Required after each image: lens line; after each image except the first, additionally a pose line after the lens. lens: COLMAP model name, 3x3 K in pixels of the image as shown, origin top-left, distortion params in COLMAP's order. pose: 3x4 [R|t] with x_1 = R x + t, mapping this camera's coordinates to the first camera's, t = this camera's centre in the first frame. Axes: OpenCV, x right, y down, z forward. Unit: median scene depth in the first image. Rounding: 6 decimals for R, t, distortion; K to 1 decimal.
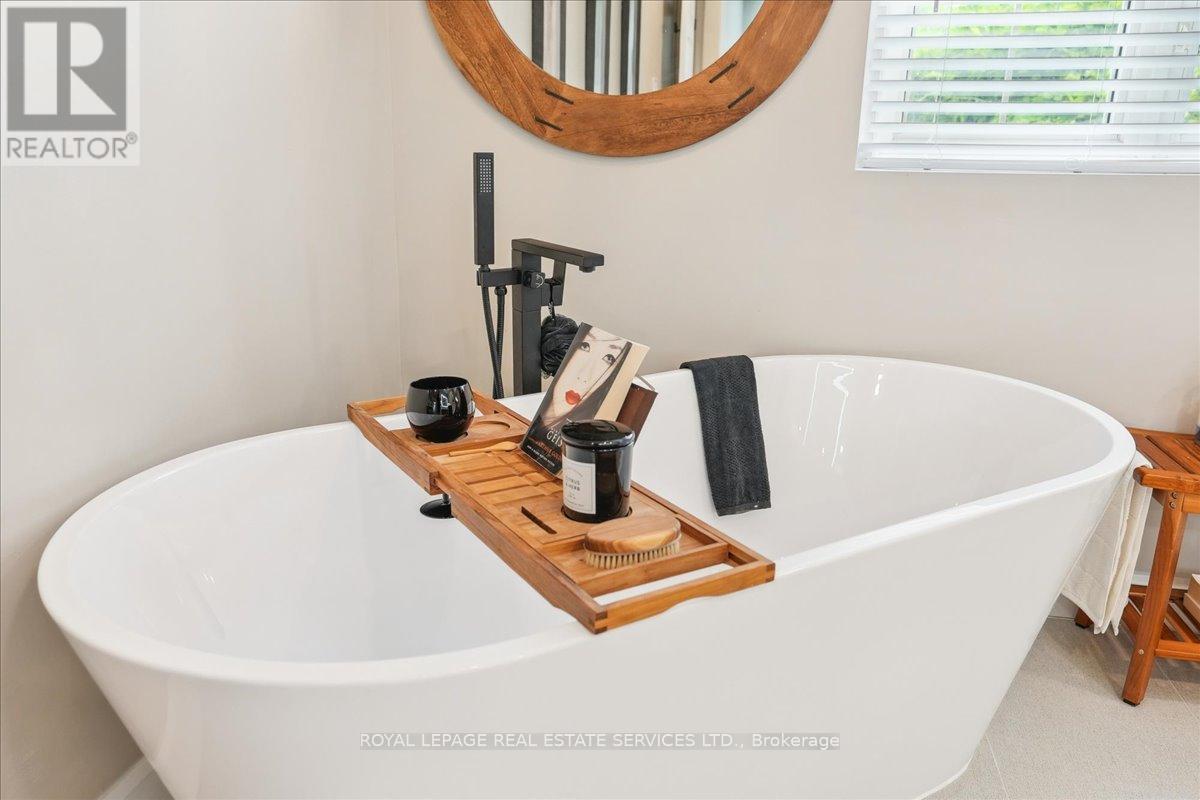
lens RADIAL K [[933.2, 0, 600.0], [0, 933.2, 400.0], [0, 0, 1]] dist [0.002594, 0.068308]
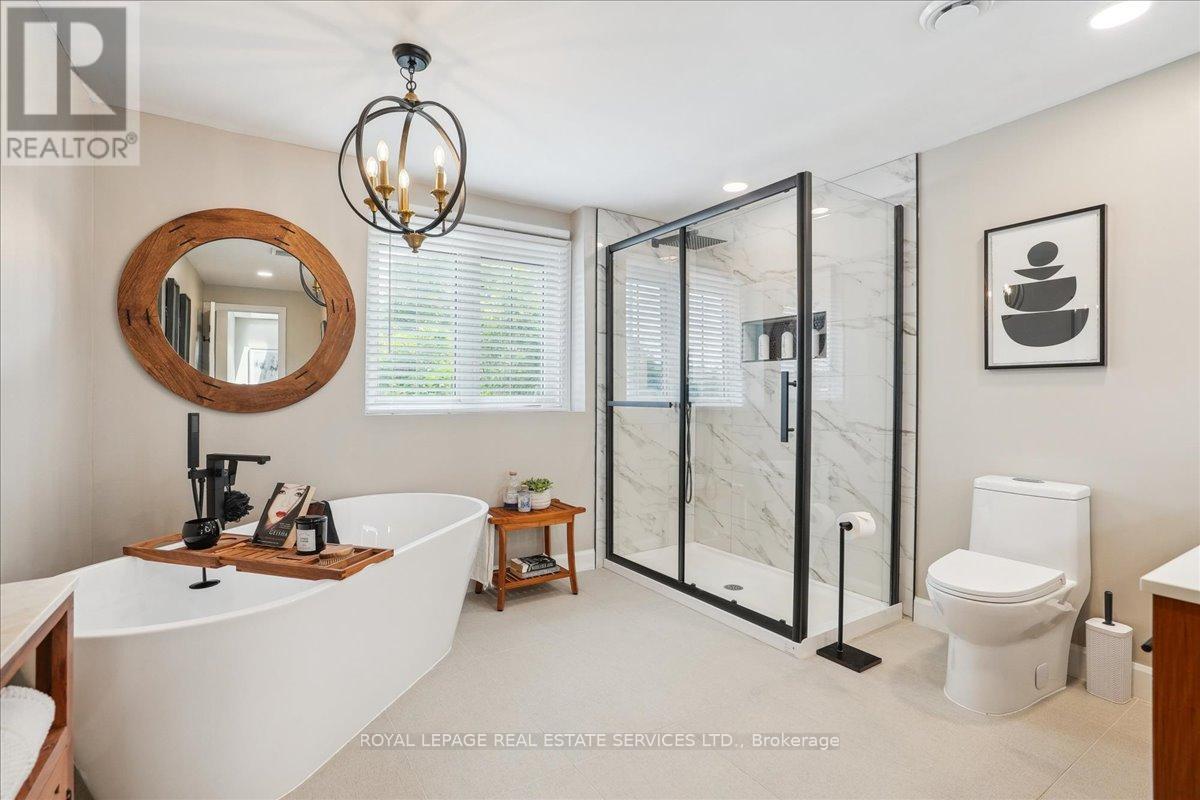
lens RADIAL K [[556.9, 0, 597.5], [0, 556.9, 394.8], [0, 0, 1]] dist [-0.030812, 0.000664]
pose [[0.719722, -0.012884, 0.694143, -0.293570], [0.201341, 0.960733, -0.190928, 0.094736], [-0.664426, 0.277175, 0.694055, -0.394555]]
